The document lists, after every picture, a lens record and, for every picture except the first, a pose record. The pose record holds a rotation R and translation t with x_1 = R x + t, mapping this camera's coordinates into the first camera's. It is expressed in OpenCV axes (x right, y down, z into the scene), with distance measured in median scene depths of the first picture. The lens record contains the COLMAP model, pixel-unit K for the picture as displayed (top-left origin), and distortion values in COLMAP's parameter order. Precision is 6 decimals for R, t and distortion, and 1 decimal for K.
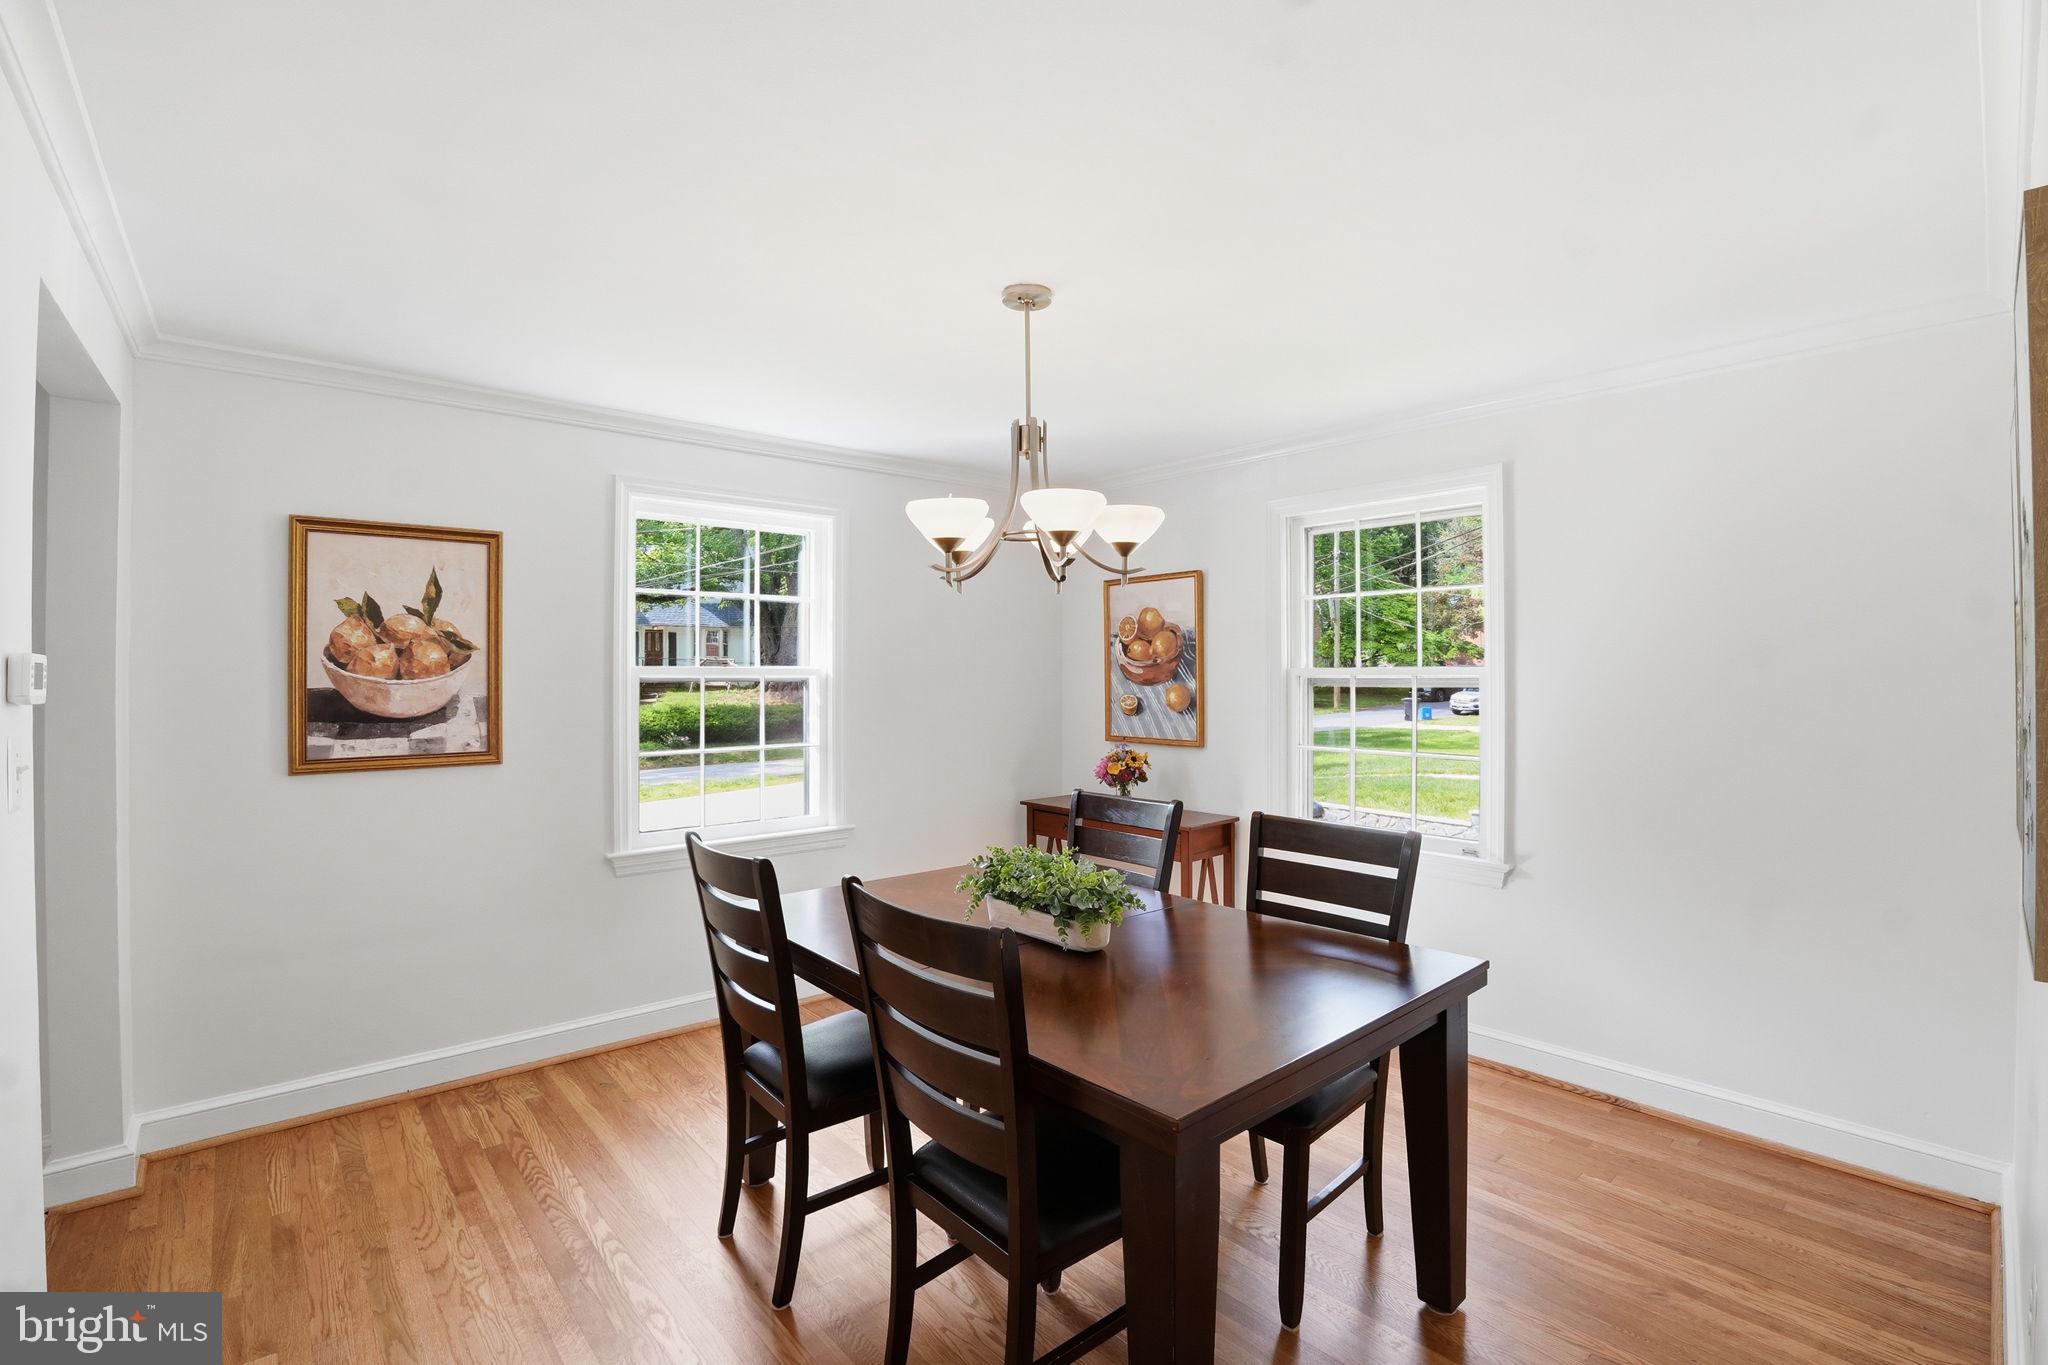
lens RADIAL K [[927.7, 0, 1029.4], [0, 927.7, 670.5], [0, 0, 1]] dist [-0.030364, 0.002756]
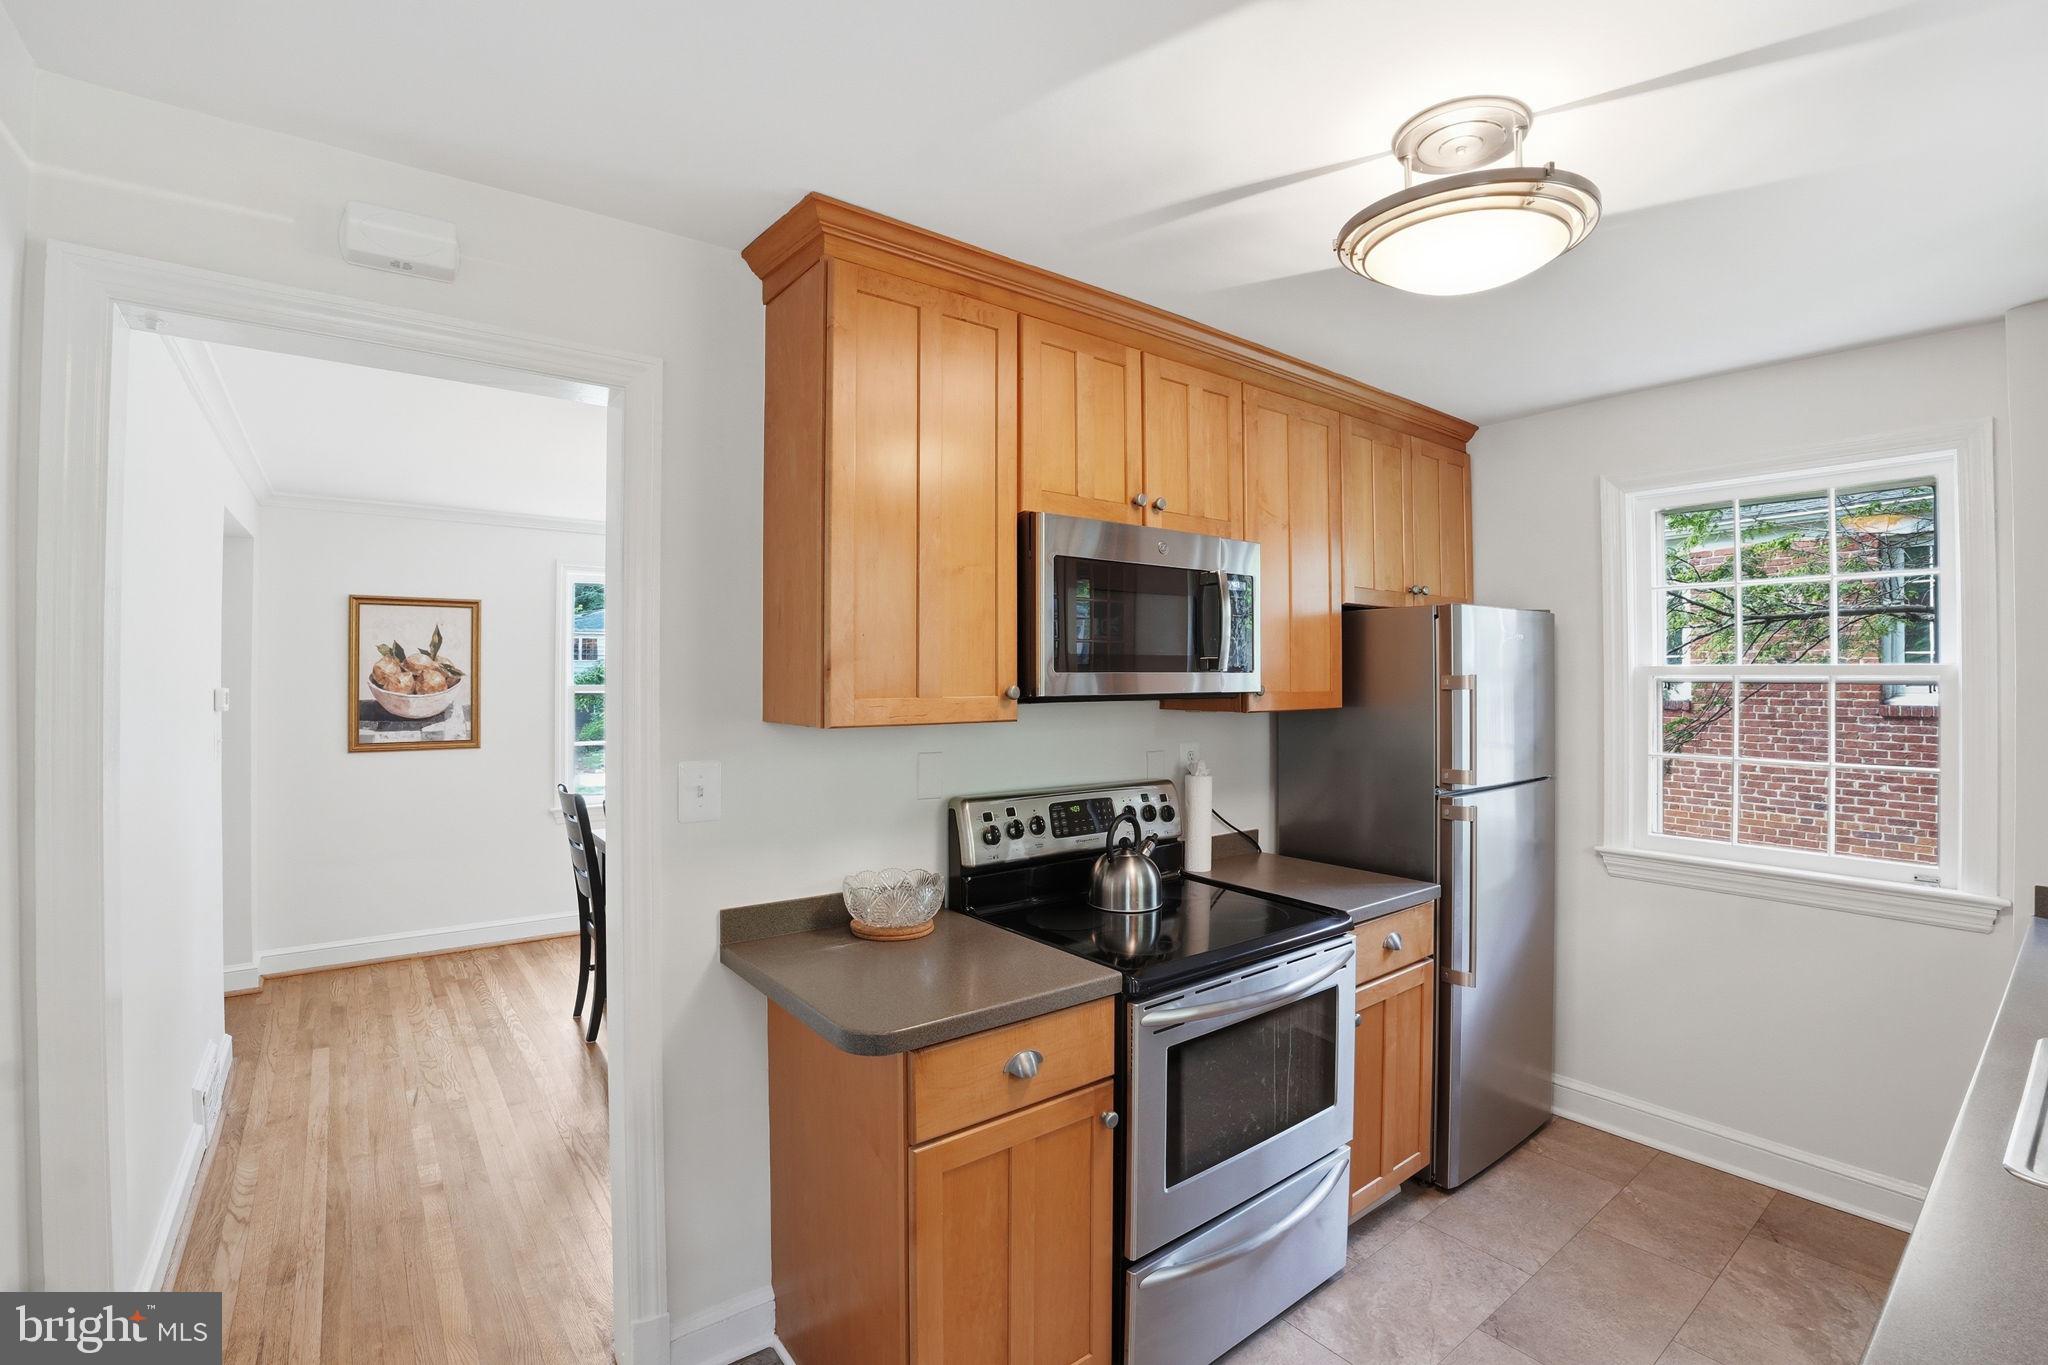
lens RADIAL K [[927.7, 0, 1021.9], [0, 927.7, 668.8], [0, 0, 1]] dist [-0.030364, 0.002756]
pose [[0.997480, 0.003134, -0.070880, 0.499578], [-0.003476, 0.999983, -0.004704, -0.032148], [0.070864, 0.004939, 0.997474, -0.541209]]
